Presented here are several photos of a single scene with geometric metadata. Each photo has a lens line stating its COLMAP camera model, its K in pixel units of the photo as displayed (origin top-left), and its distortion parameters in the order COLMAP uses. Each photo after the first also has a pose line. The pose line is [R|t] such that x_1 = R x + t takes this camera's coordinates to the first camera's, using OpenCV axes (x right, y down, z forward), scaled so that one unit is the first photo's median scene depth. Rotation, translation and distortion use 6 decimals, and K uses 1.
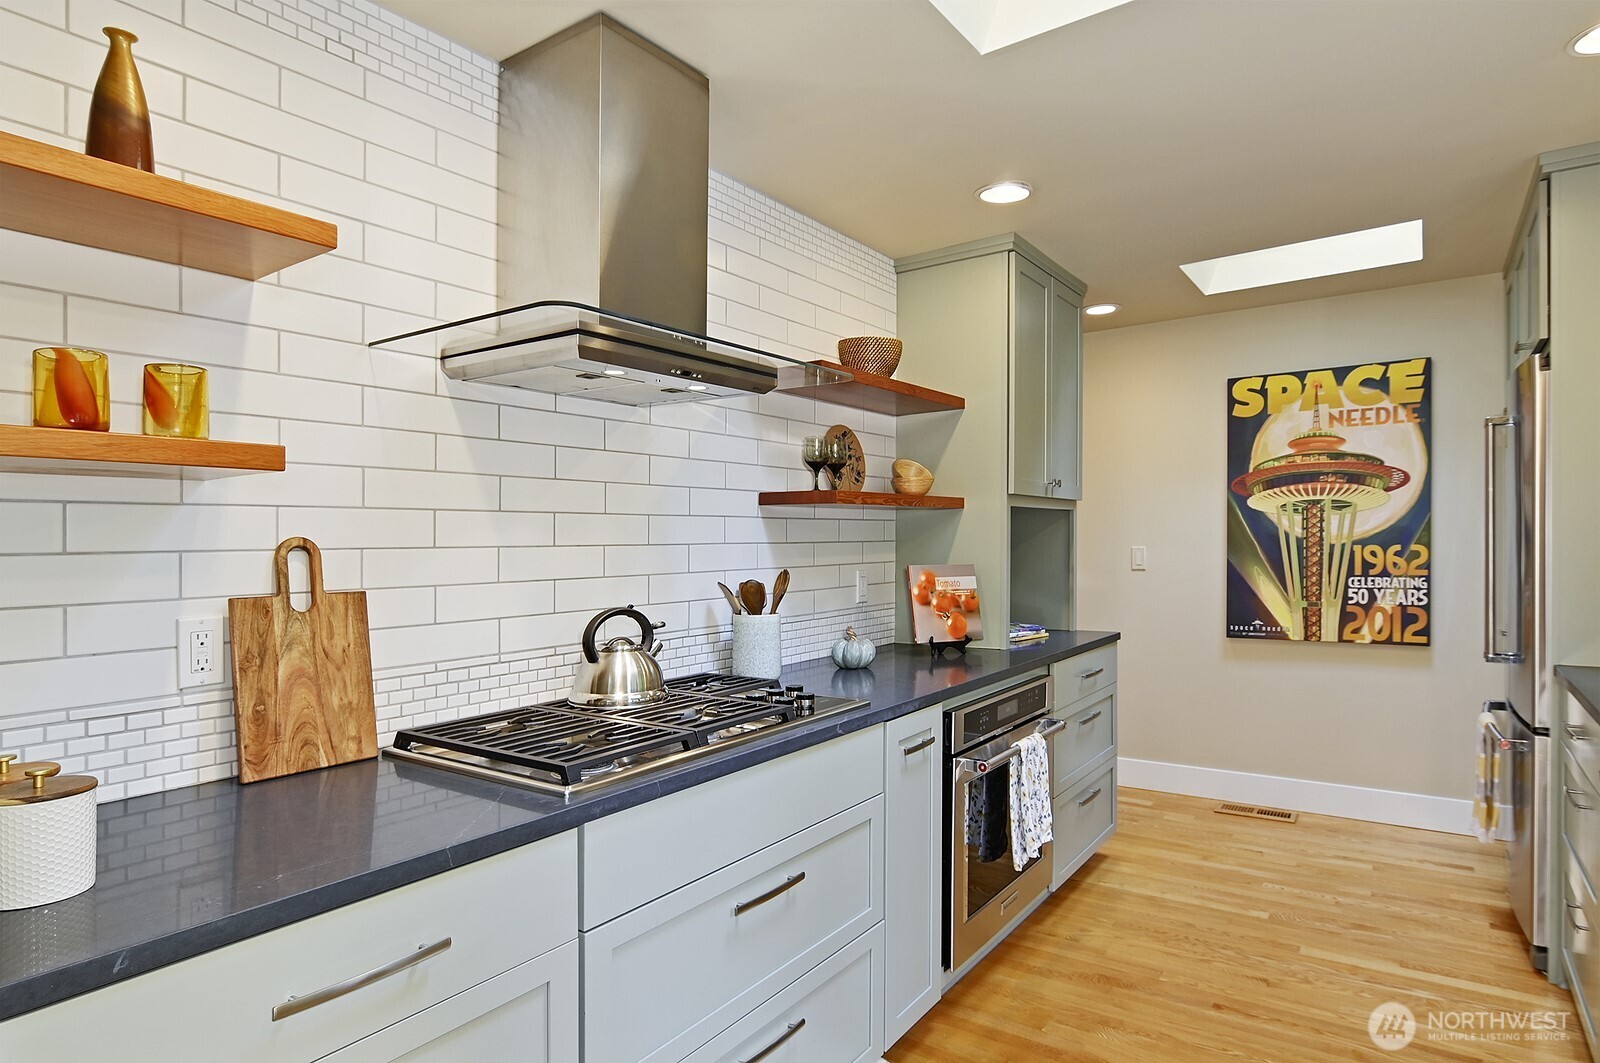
lens RADIAL K [[930.1, 0, 800.4], [0, 930.1, 559.9], [0, 0, 1]] dist [-0.004152, -0.001329]
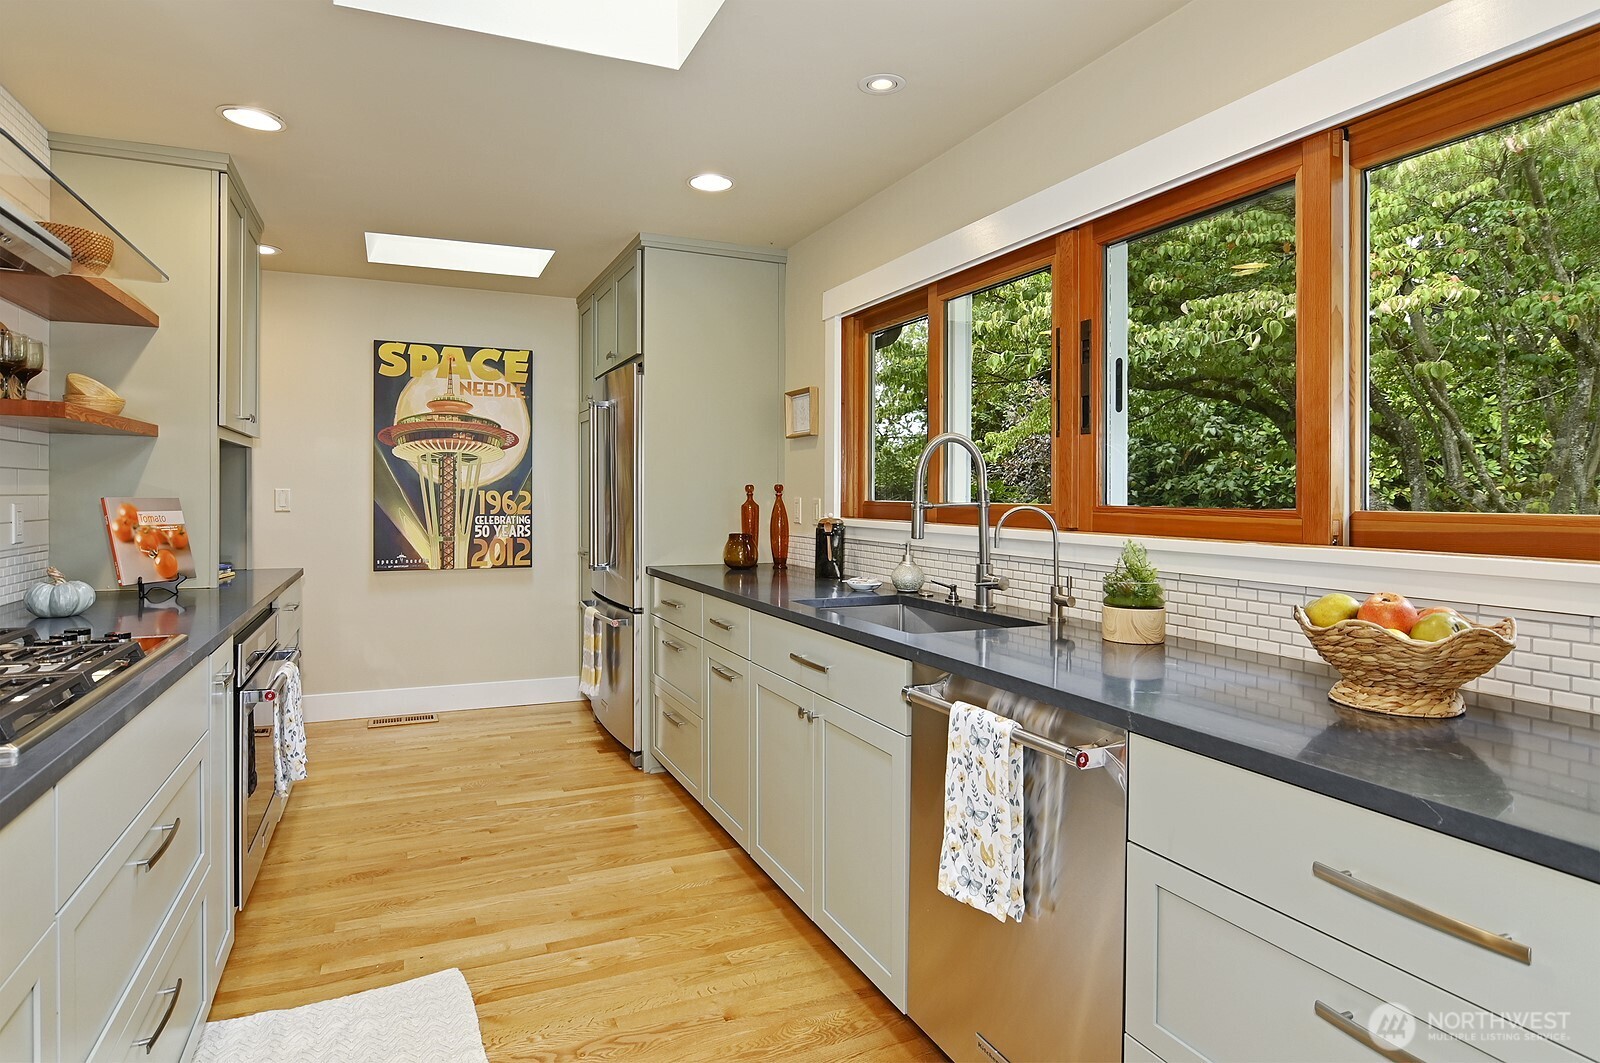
lens RADIAL K [[874.8, 0, 804.2], [0, 874.8, 524.1], [0, 0, 1]] dist [-0.008256, -0.000627]
pose [[0.512985, -0.008689, 0.858354, -0.196784], [0.000735, 0.999953, 0.009683, 0.018847], [-0.858398, -0.004337, 0.512967, 0.017488]]
